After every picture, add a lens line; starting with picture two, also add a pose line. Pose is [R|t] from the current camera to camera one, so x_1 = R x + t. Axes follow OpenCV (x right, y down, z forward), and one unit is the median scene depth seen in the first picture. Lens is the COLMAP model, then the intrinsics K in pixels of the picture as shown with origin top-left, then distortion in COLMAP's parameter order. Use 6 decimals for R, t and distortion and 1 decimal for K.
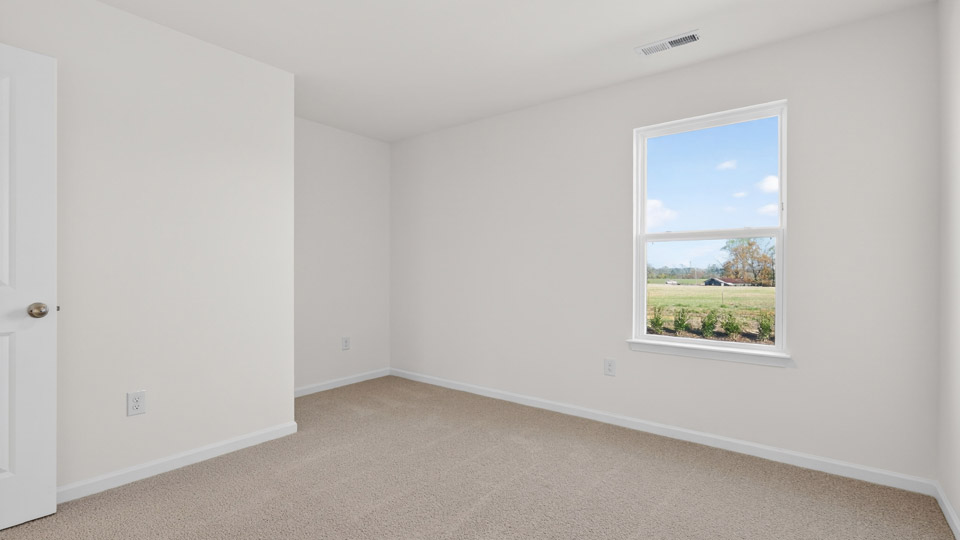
lens RADIAL K [[444.5, 0, 478.2], [0, 444.5, 269.7], [0, 0, 1]] dist [-0.007840, 0.000182]
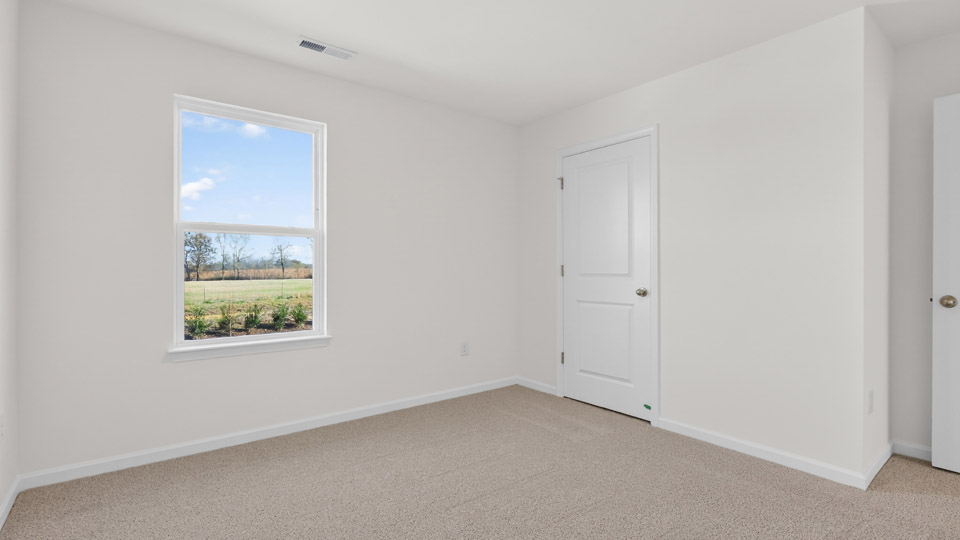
lens RADIAL K [[444.5, 0, 478.2], [0, 444.5, 269.7], [0, 0, 1]] dist [-0.007840, 0.000182]
pose [[0.234955, -0.006013, 0.971988, -0.363893], [-0.004214, 0.999965, 0.007205, 0.000832], [-0.971997, -0.005789, 0.234921, 0.293212]]
